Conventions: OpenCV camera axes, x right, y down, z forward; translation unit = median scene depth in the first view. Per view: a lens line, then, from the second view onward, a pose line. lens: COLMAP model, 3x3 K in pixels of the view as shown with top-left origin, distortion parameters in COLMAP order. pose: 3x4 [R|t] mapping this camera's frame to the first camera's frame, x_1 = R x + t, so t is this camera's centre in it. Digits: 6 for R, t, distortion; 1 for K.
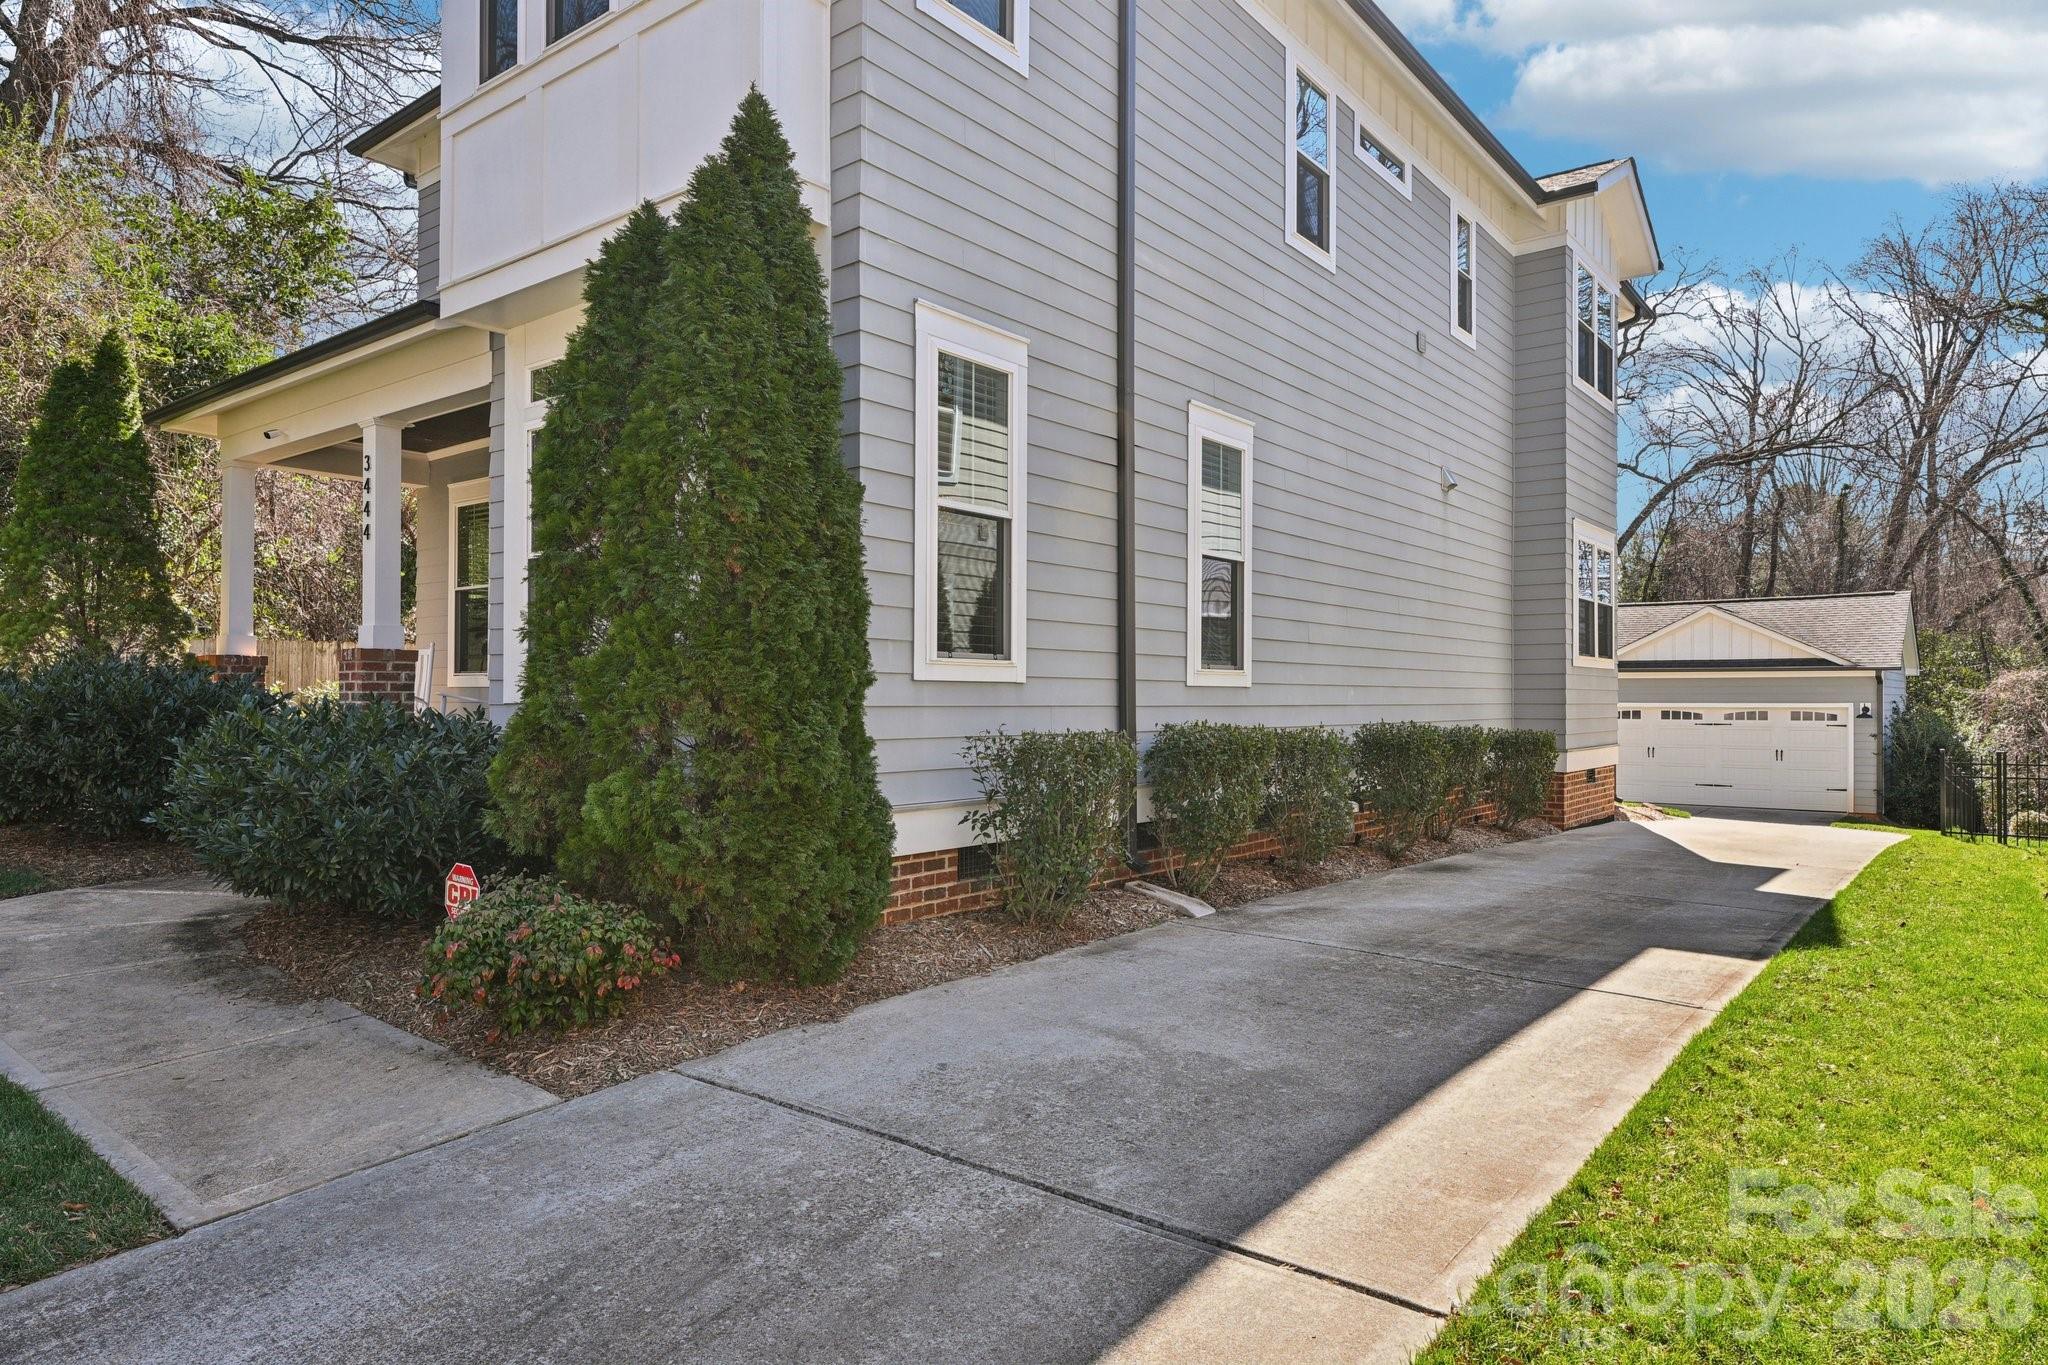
lens RADIAL K [[1245.7, 0, 1024.0], [0, 1245.7, 682.5], [0, 0, 1]] dist [-0.001438, -0.000926]
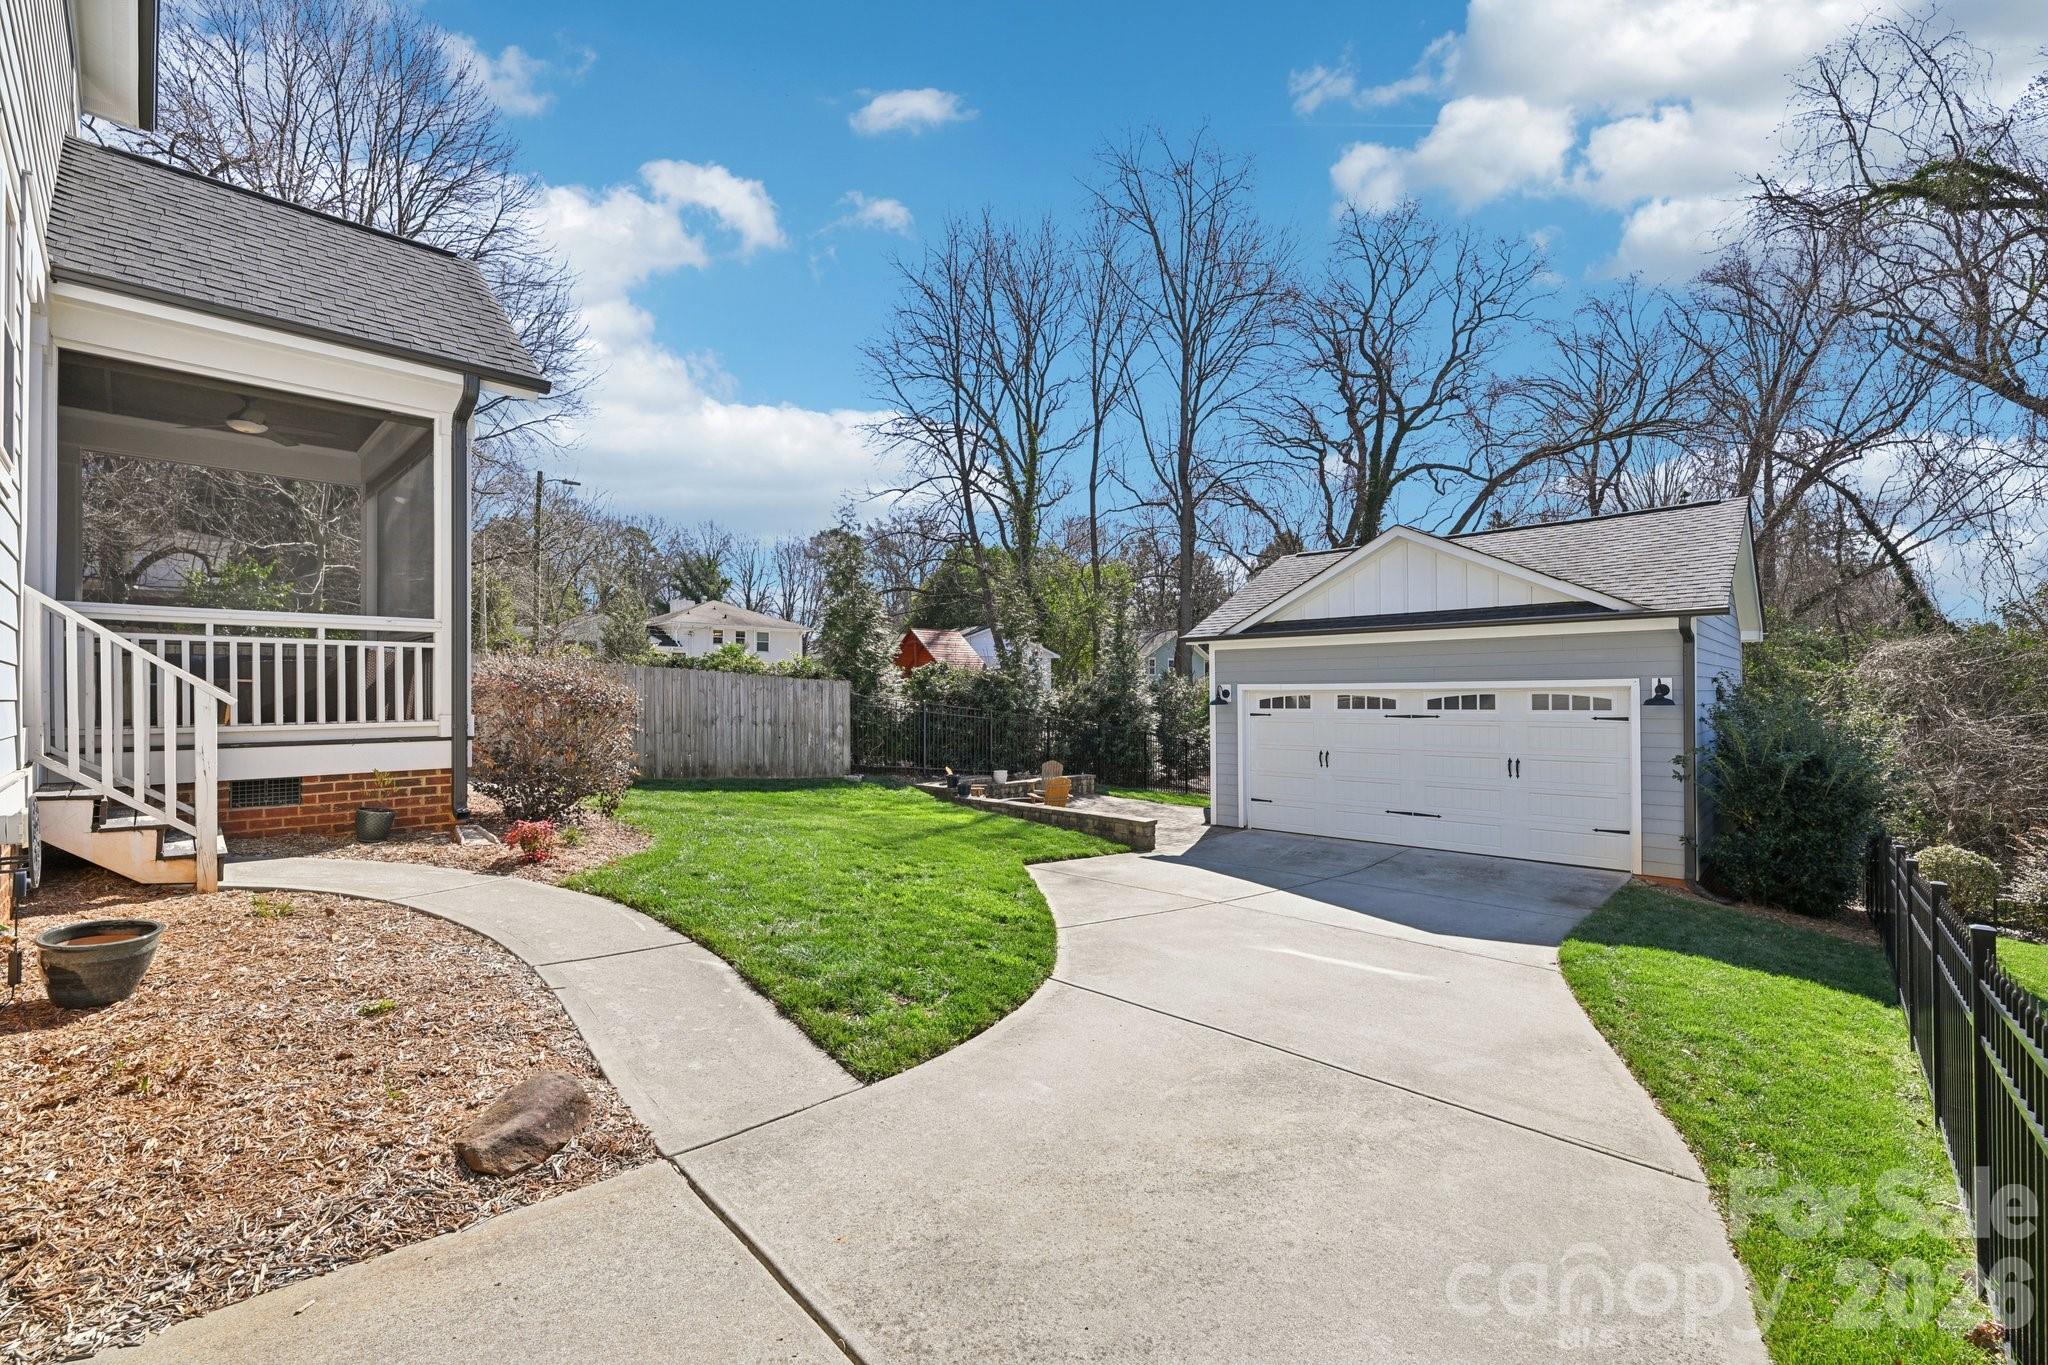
lens RADIAL K [[842.1, 0, 1025.8], [0, 842.1, 688.2], [0, 0, 1]] dist [-0.001516, 0.000786]
pose [[0.995783, -0.008100, -0.091384, 0.398222], [0.008458, 0.999958, 0.003531, 0.016122], [0.091351, -0.004289, 0.995810, 0.558502]]
